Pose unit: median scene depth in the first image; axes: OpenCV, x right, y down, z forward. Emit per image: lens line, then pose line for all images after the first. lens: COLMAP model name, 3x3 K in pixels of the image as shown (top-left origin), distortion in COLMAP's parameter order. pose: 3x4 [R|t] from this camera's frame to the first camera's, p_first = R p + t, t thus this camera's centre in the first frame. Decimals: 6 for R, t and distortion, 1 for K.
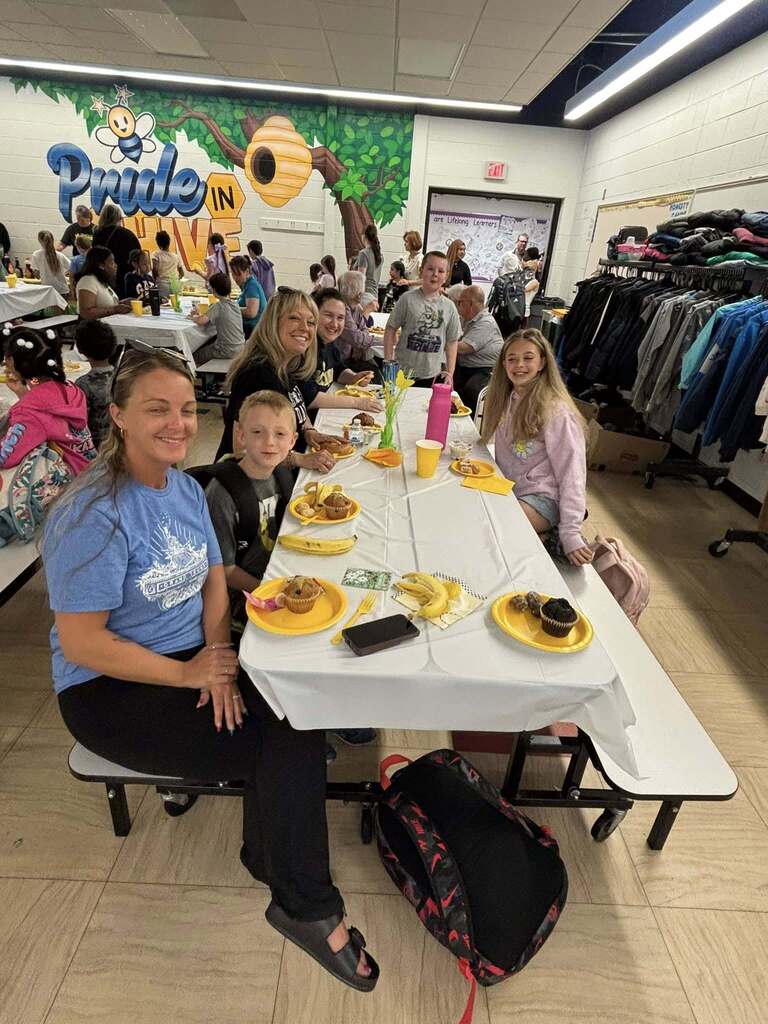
lens RADIAL K [[589.6, 0, 384.4], [0, 589.6, 513.6], [0, 0, 1]] dist [-0.012585, 0.018706]
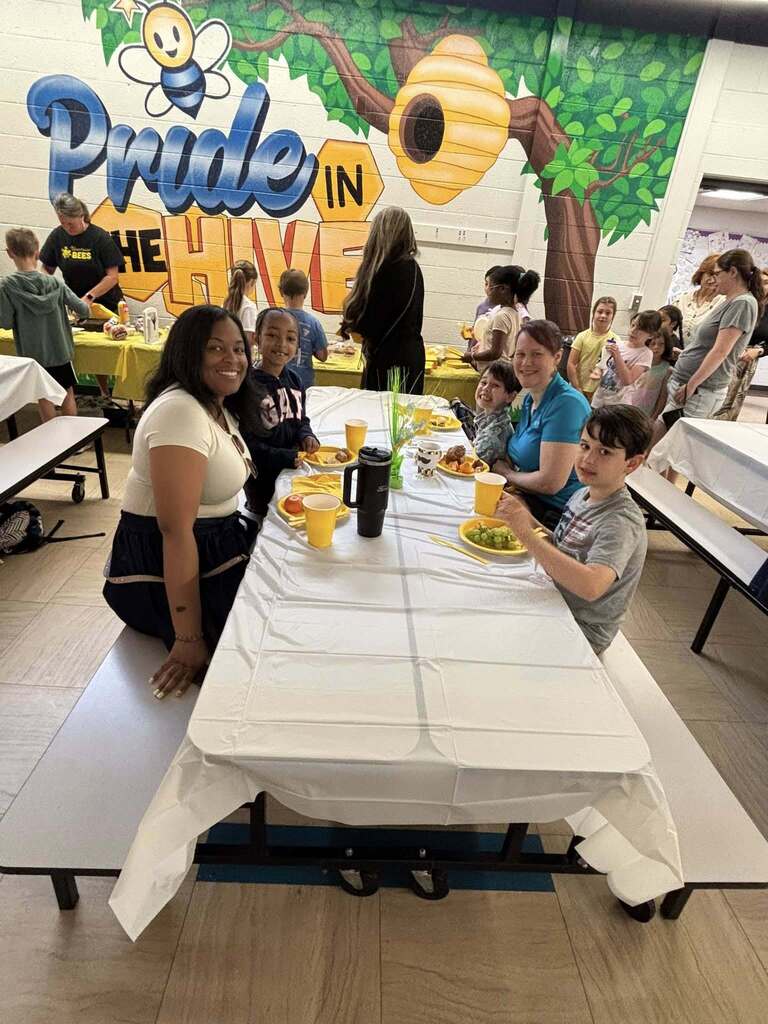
lens RADIAL K [[562.1, 0, 383.5], [0, 562.1, 512.5], [0, 0, 1]] dist [-0.021458, 0.017632]
pose [[0.999460, 0.006680, 0.032173, -0.256874], [-0.007001, 0.999927, 0.009895, -0.233280], [-0.032104, -0.010115, 0.999433, 0.469153]]
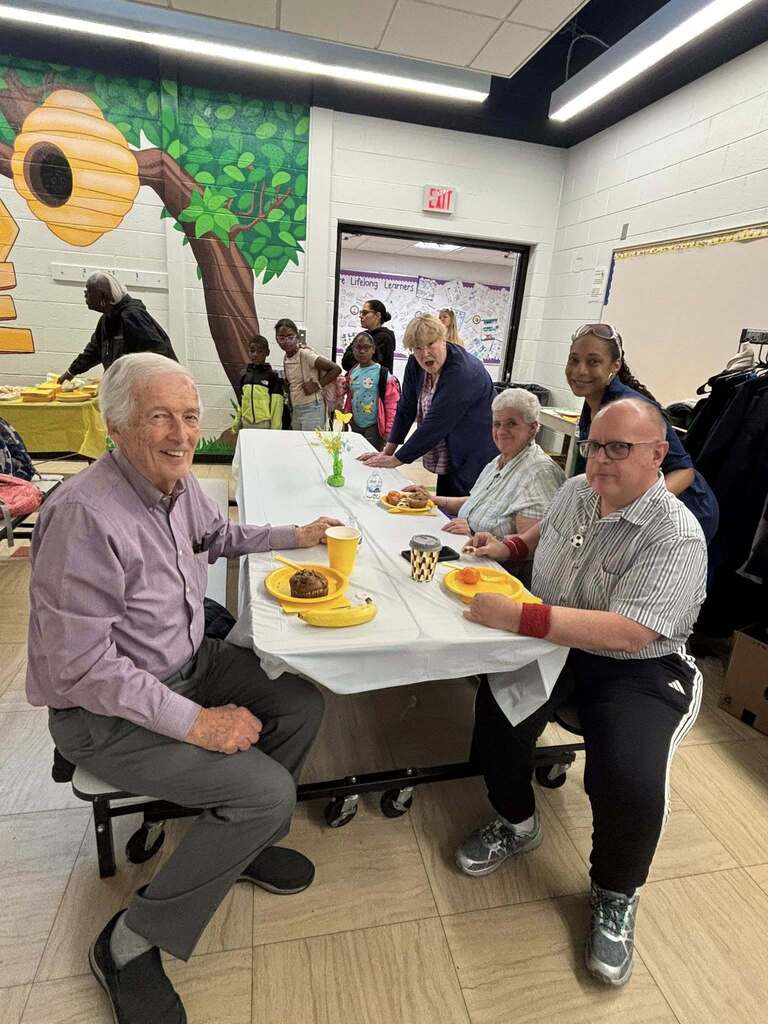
lens RADIAL K [[589.6, 0, 386.8], [0, 589.6, 512.4], [0, 0, 1]] dist [-0.012585, 0.018706]
pose [[0.977961, -0.064714, 0.198506, -0.019196], [0.086507, 0.990897, -0.103147, -0.178704], [-0.190024, 0.118045, 0.974657, 0.418341]]
